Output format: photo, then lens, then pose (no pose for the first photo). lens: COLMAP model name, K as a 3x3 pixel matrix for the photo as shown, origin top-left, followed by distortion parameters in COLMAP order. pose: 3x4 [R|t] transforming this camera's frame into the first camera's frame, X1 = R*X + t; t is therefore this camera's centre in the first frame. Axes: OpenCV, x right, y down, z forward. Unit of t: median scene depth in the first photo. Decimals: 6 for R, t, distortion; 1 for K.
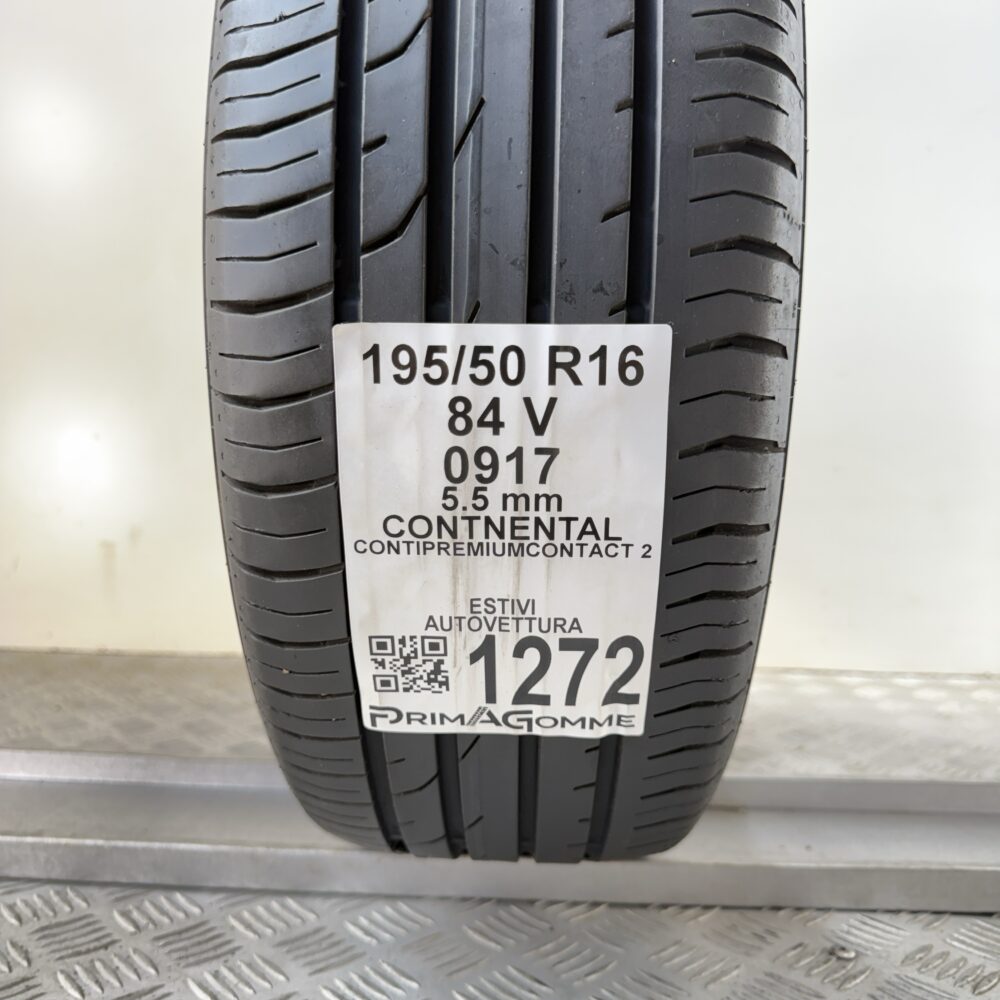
lens RADIAL K [[974.1, 0, 500.0], [0, 974.1, 500.0], [0, 0, 1]] dist [0.129123, -0.255374]
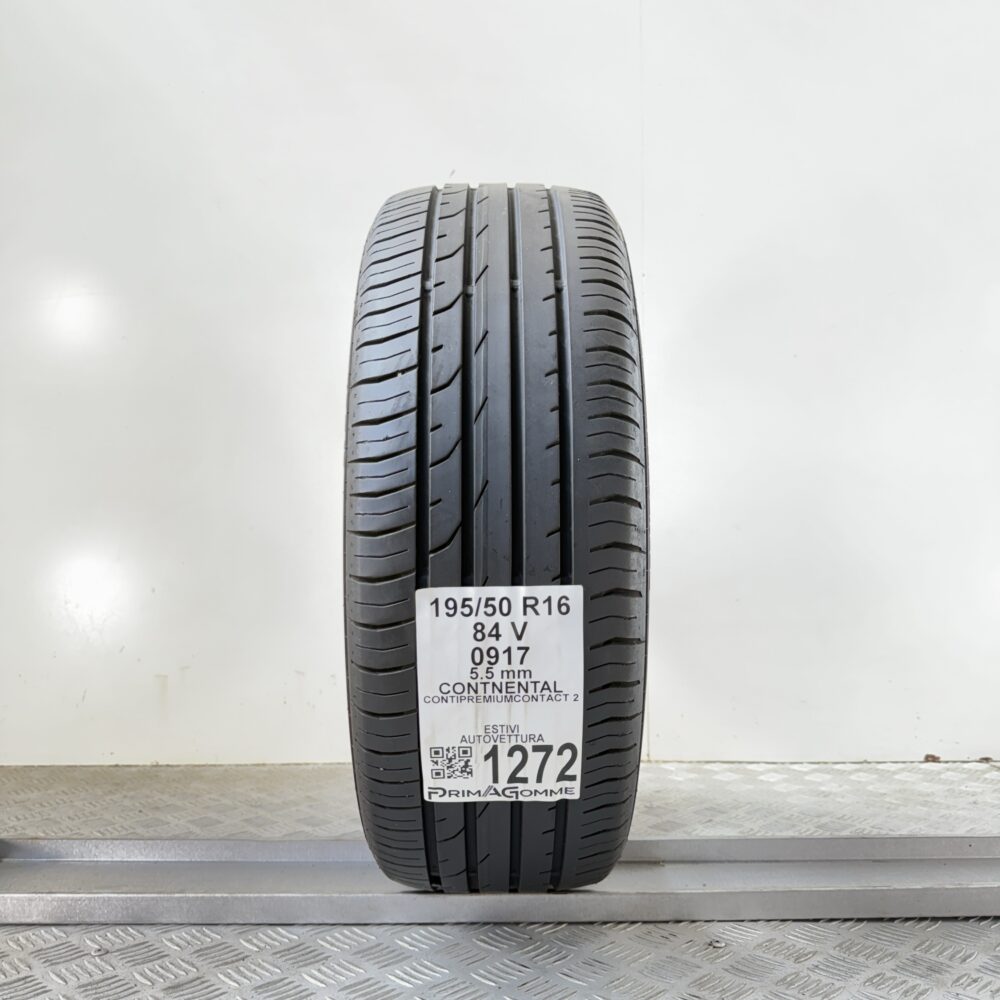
lens RADIAL K [[974.1, 0, 500.0], [0, 974.1, 500.0], [0, 0, 1]] dist [0.129123, -0.255374]
pose [[0.998898, -0.022466, 0.041213, -0.065617], [0.026457, 0.994735, -0.099007, -0.137117], [-0.038772, 0.099988, 0.994233, -0.884353]]
